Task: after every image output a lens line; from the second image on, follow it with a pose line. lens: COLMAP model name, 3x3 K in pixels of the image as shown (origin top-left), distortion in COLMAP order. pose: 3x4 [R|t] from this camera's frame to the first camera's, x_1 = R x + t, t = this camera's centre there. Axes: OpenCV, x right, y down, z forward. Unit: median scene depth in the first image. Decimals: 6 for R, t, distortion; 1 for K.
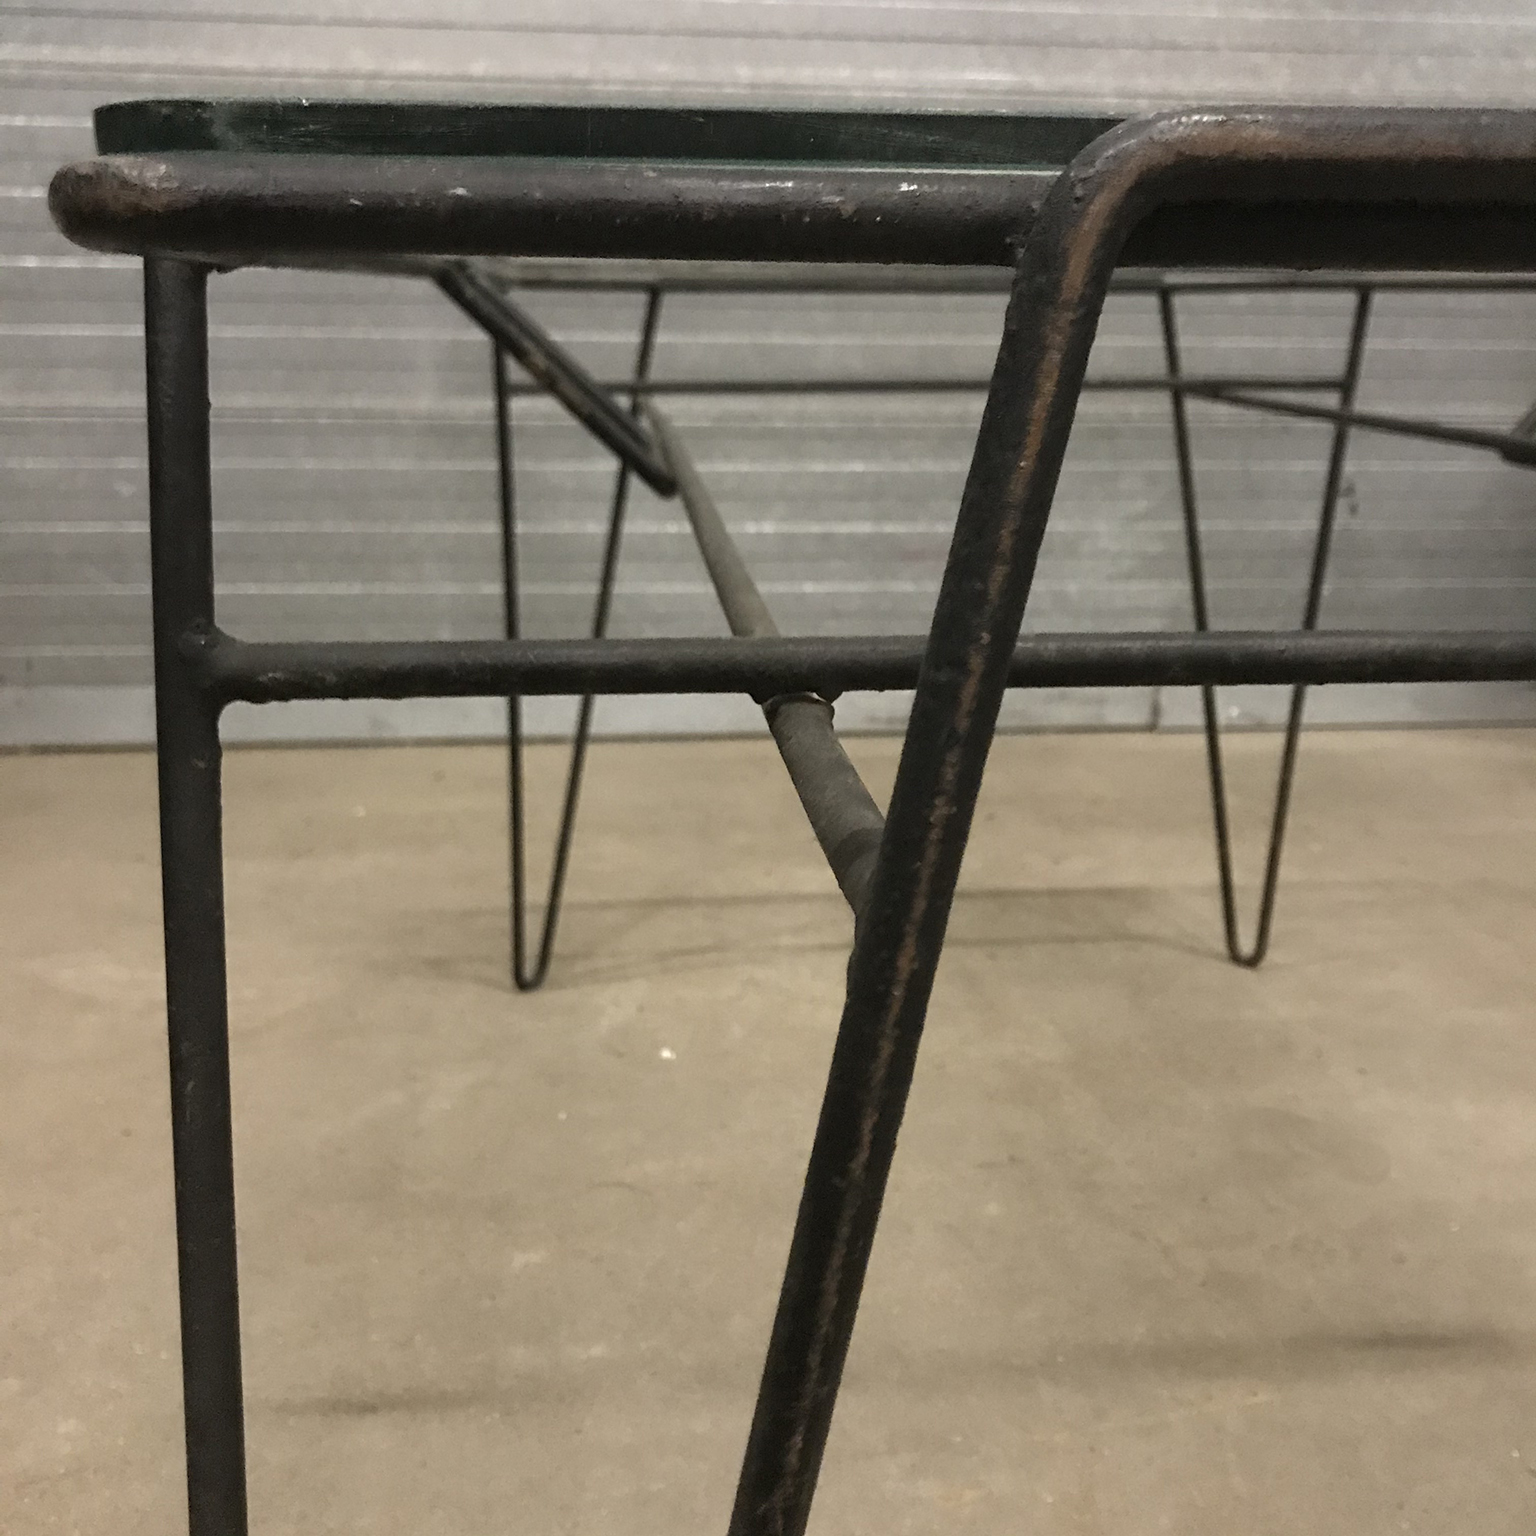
lens RADIAL K [[1655.6, 0, 768.0], [0, 1655.6, 768.0], [0, 0, 1]] dist [0.013622, -0.030069]
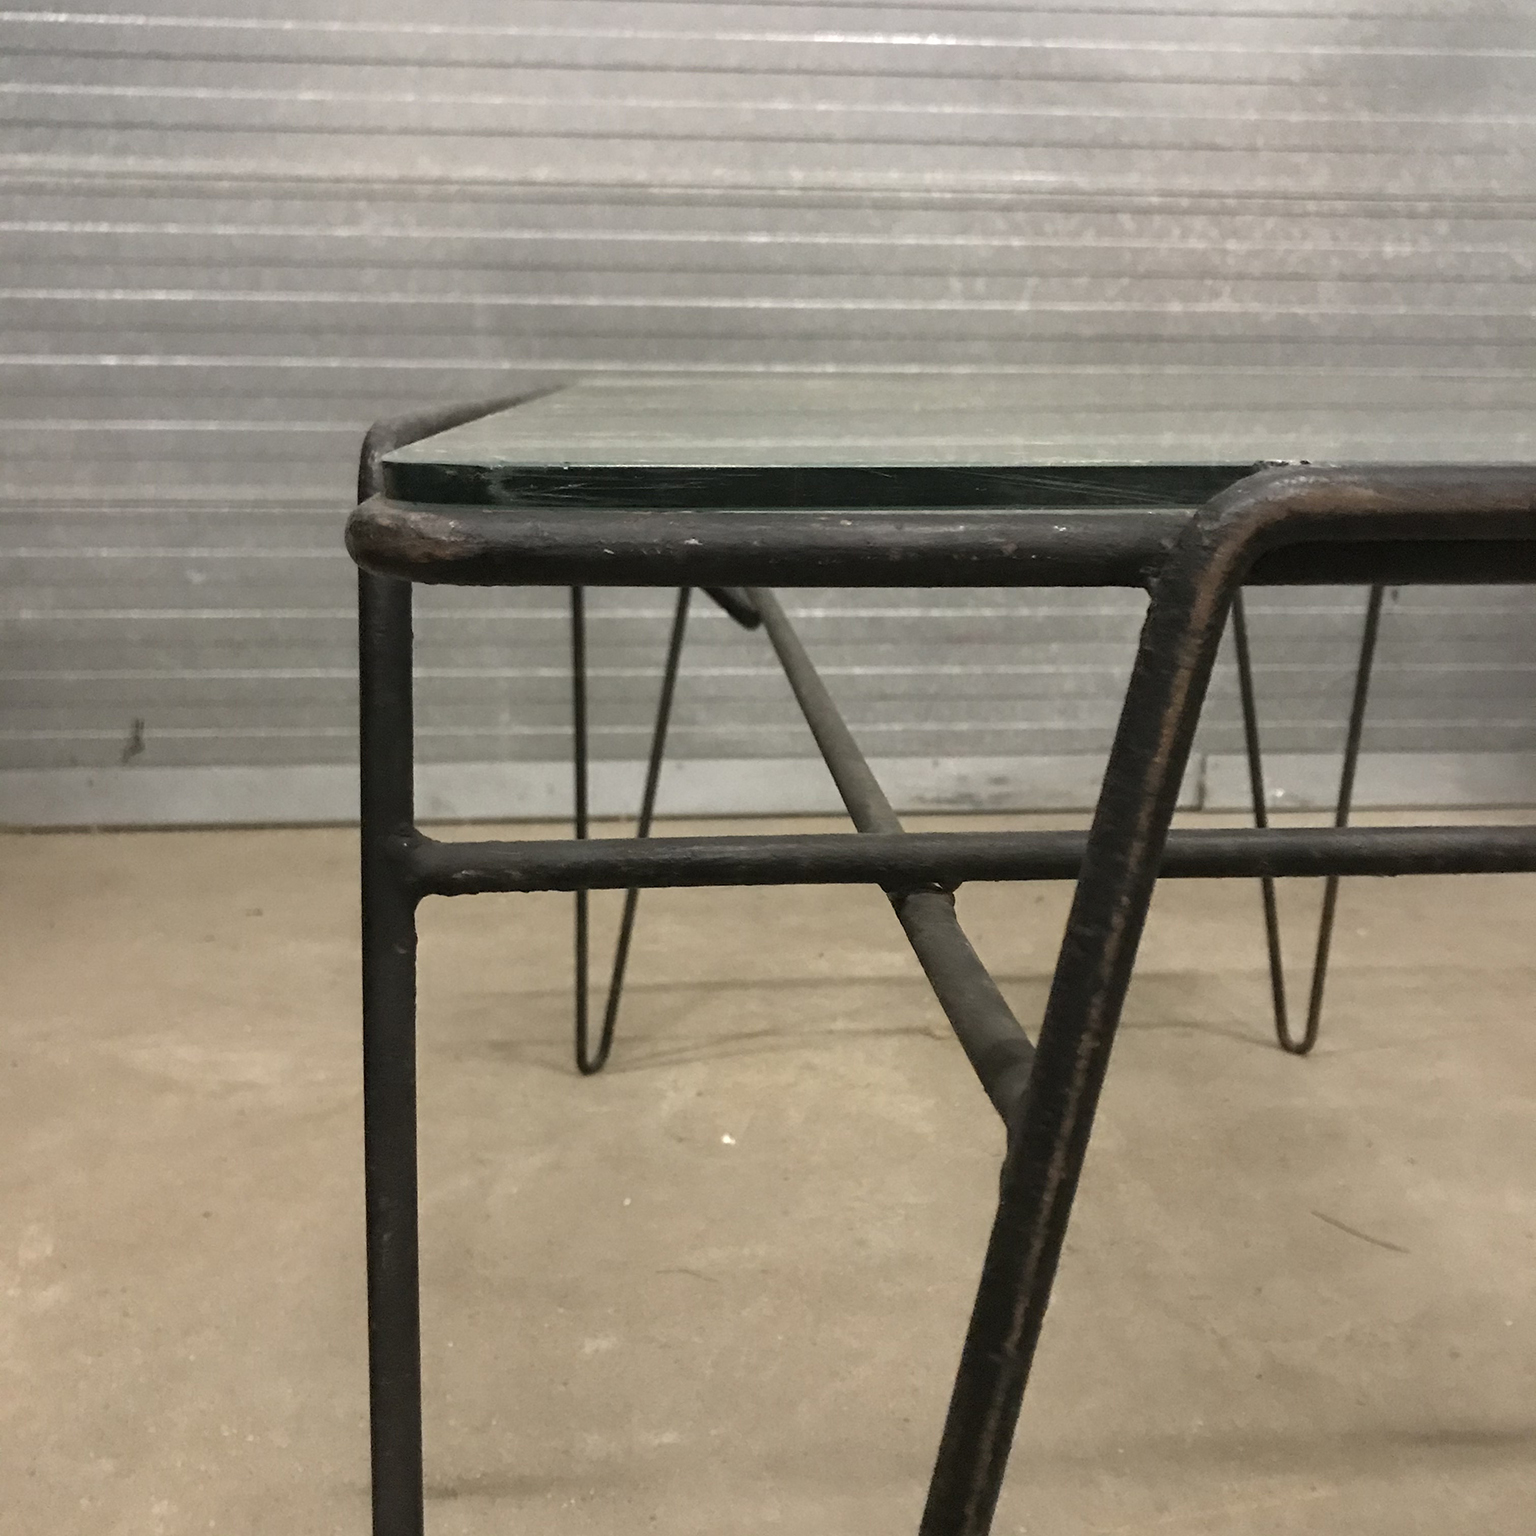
lens RADIAL K [[1653.5, 0, 764.6], [0, 1653.5, 772.0], [0, 0, 1]] dist [0.003032, -0.006102]
pose [[0.999710, 0.001758, -0.024008, -0.016730], [-0.002600, 0.999380, -0.035106, -0.021853], [0.023931, 0.035158, 0.999095, -0.032754]]
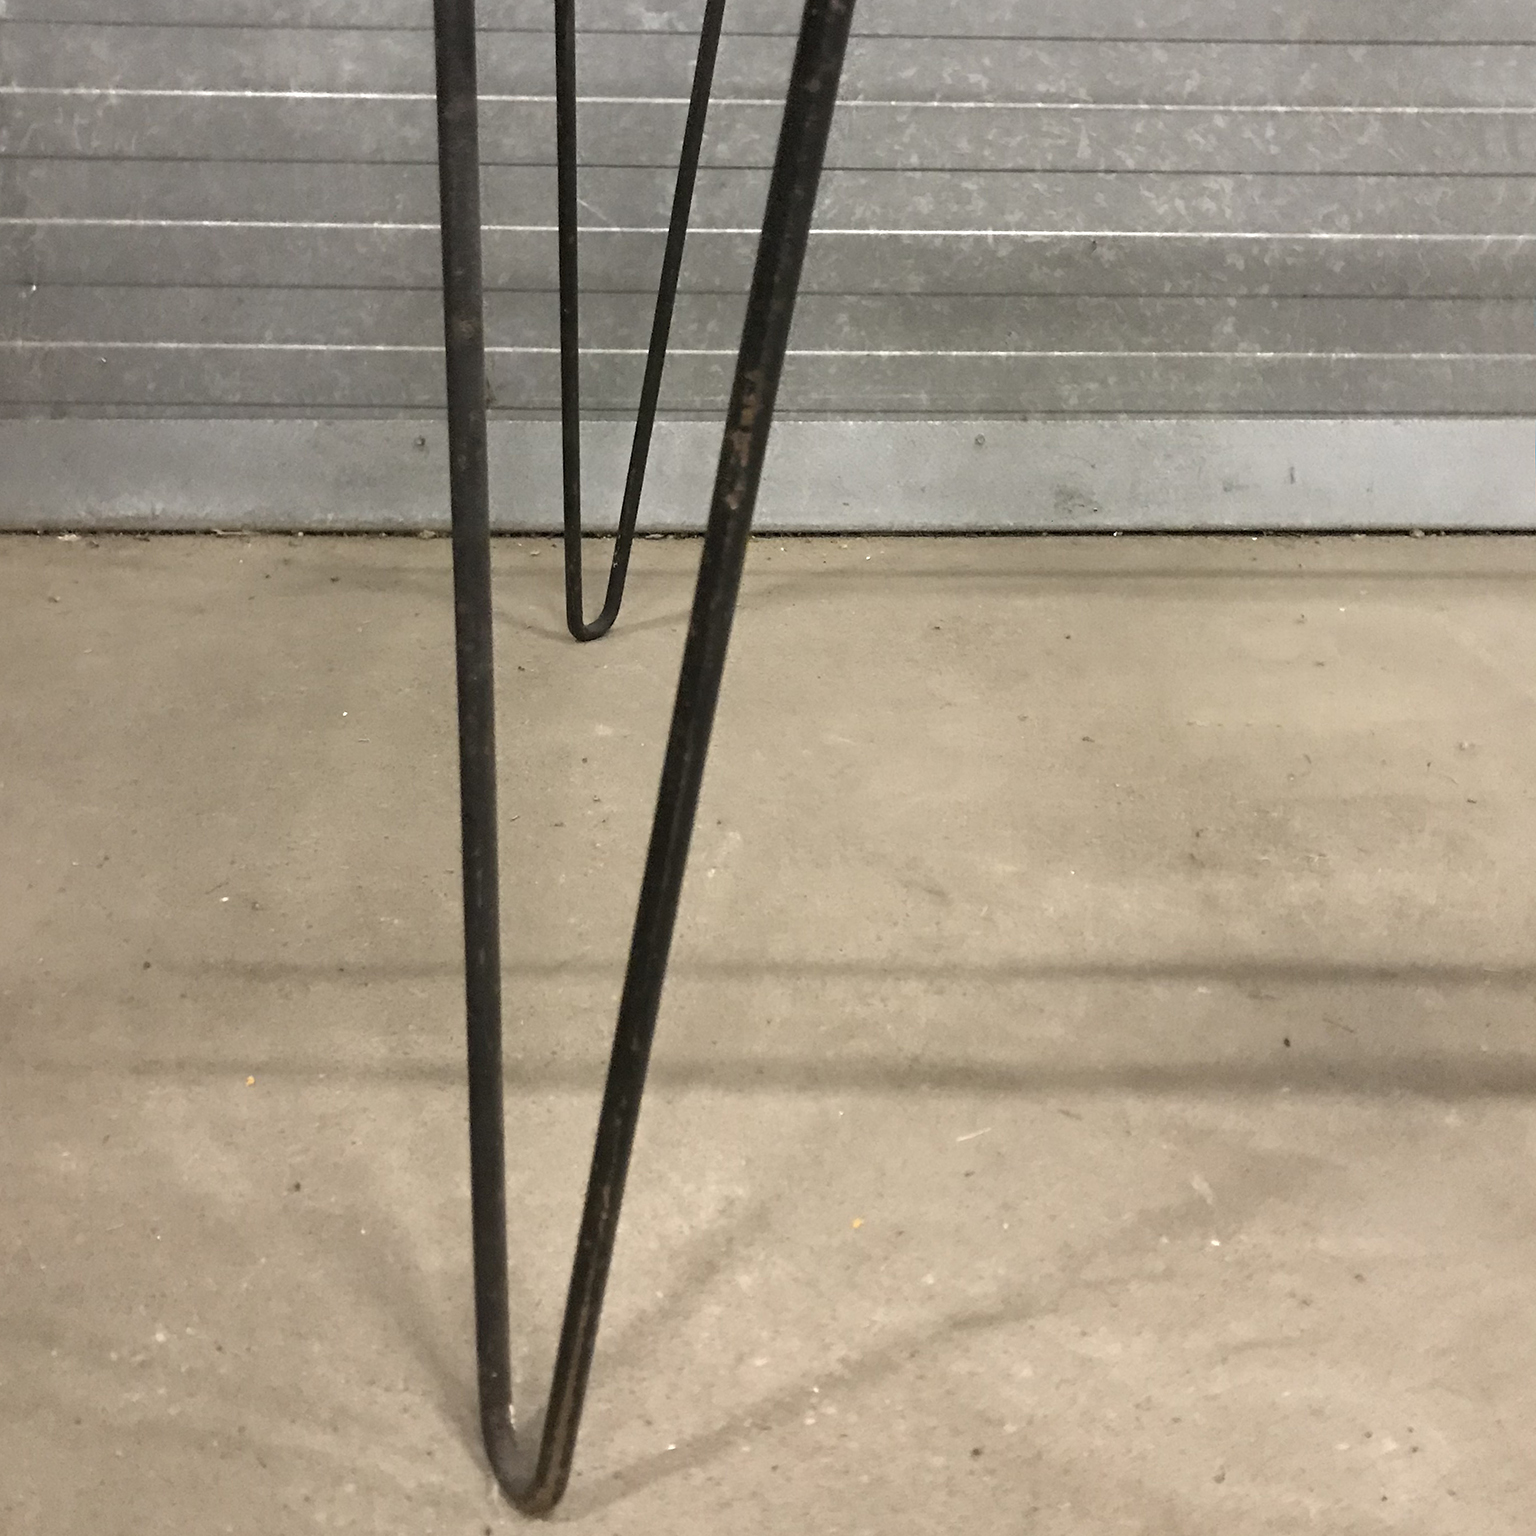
lens RADIAL K [[1758.3, 0, 704.3], [0, 1758.3, 703.6], [0, 0, 1]] dist [0.113774, -0.298028]
pose [[0.997705, 0.035638, -0.057575, -0.637241], [-0.024840, 0.983644, 0.178405, -0.119474], [0.062992, -0.176565, 0.982271, 0.854812]]
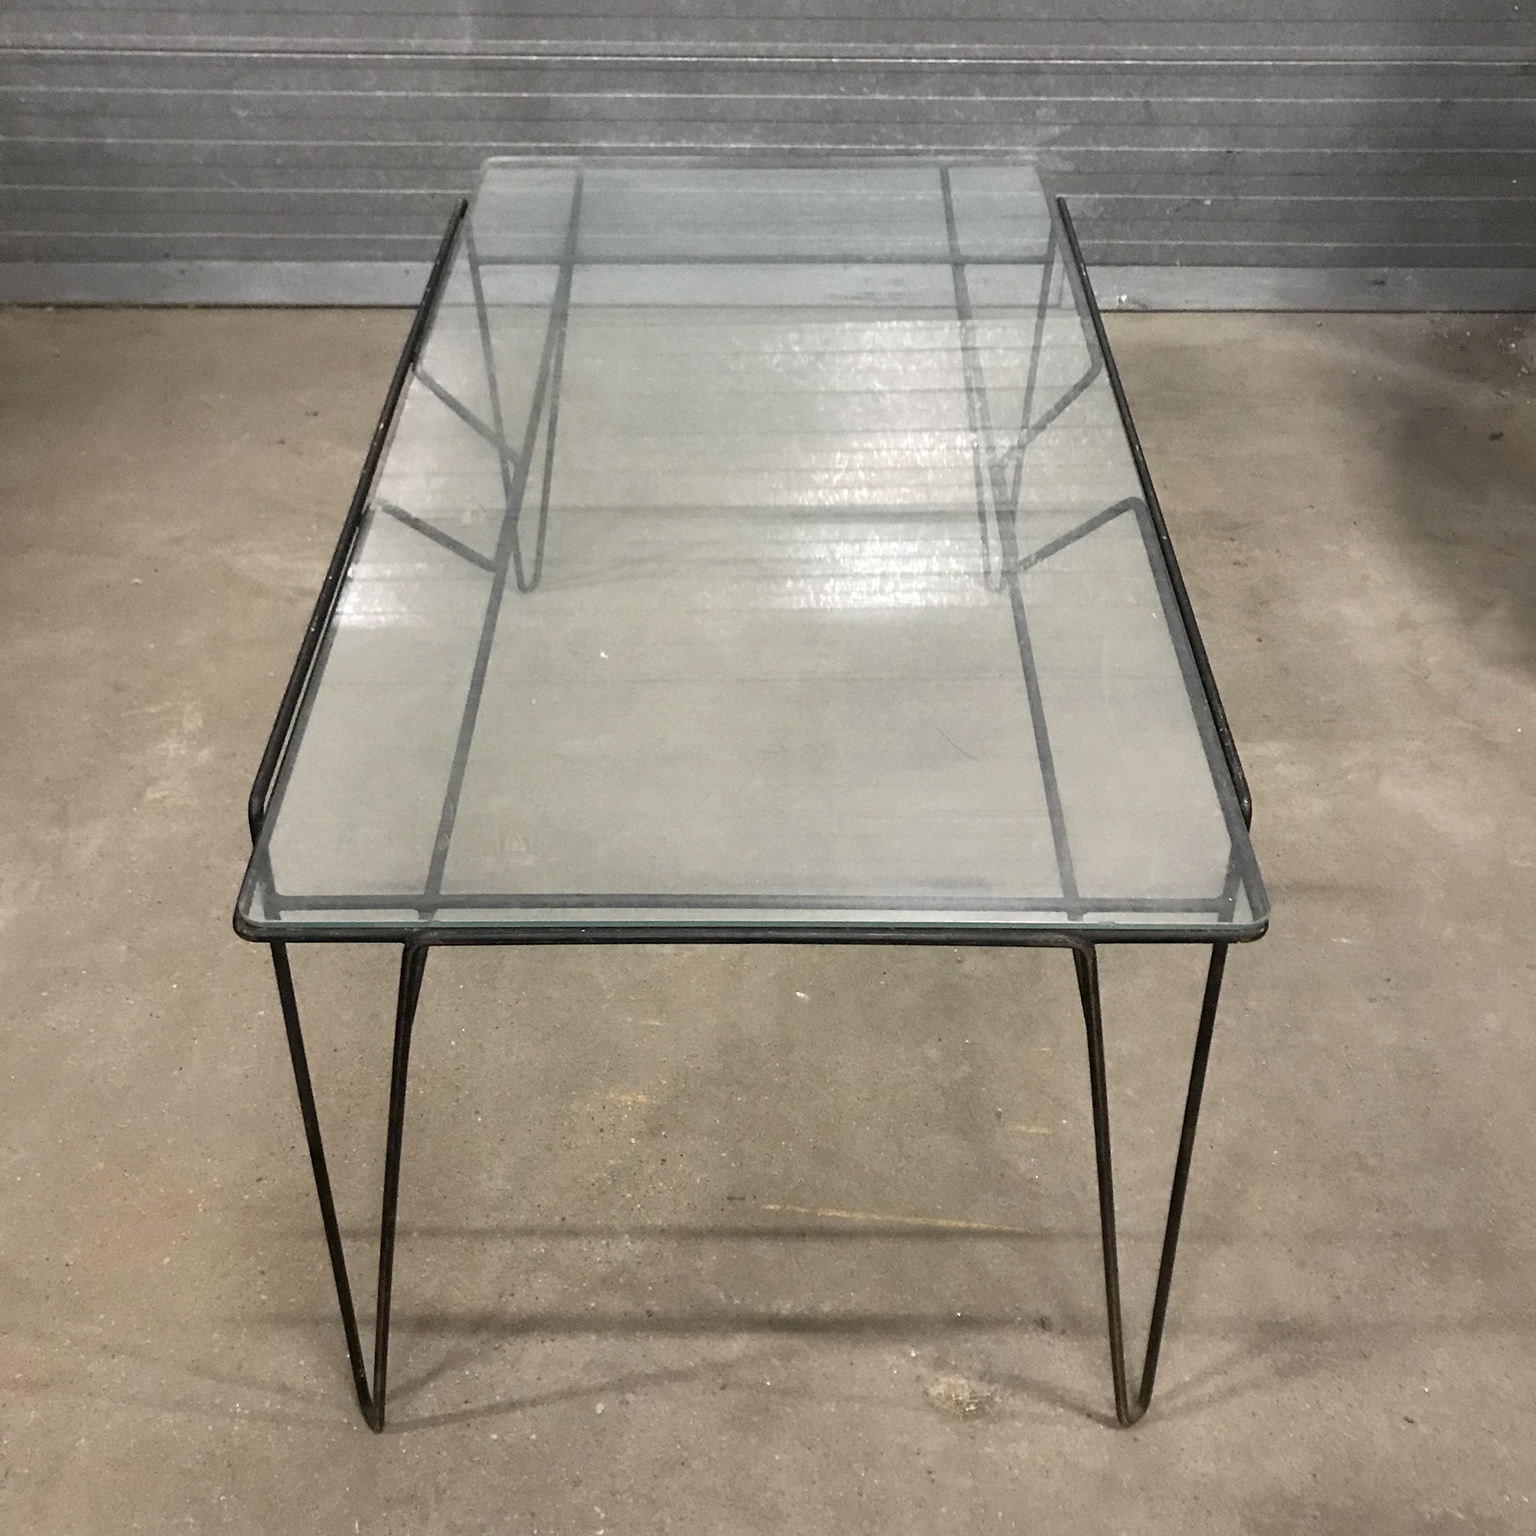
lens RADIAL K [[1634.7, 0, 782.4], [0, 1634.7, 734.0], [0, 0, 1]] dist [0.002545, 0.030829]
pose [[0.995184, 0.062143, -0.075809, 0.294169], [-0.023576, 0.902408, 0.430238, -0.551505], [0.095147, -0.426379, 0.899527, -0.576097]]
